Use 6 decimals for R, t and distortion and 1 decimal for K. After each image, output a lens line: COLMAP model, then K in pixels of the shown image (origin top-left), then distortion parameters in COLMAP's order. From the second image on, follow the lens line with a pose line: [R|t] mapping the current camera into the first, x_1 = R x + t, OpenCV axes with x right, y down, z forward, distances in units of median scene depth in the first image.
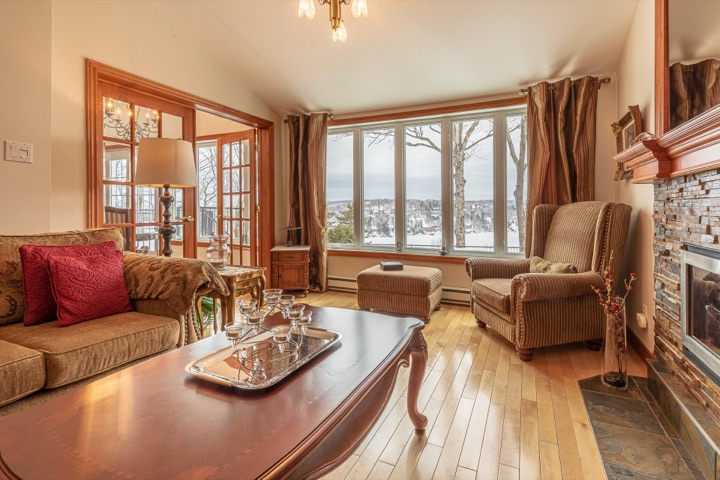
lens RADIAL K [[332.1, 0, 381.7], [0, 332.1, 203.0], [0, 0, 1]] dist [0.000144, 0.000028]
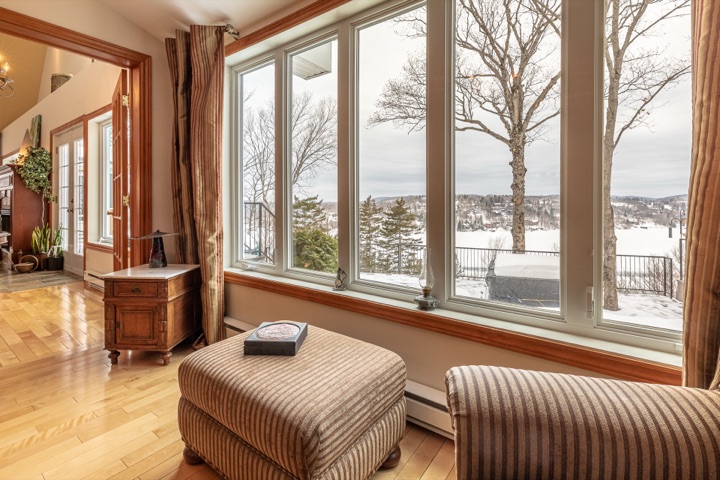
lens RADIAL K [[322.7, 0, 362.5], [0, 322.7, 206.0], [0, 0, 1]] dist [0.000366, 0.000031]
pose [[0.972335, 0.000754, -0.233591, 0.181906], [0.004426, 0.999756, 0.021651, 0.015945], [0.233550, -0.022086, 0.972094, 0.525627]]
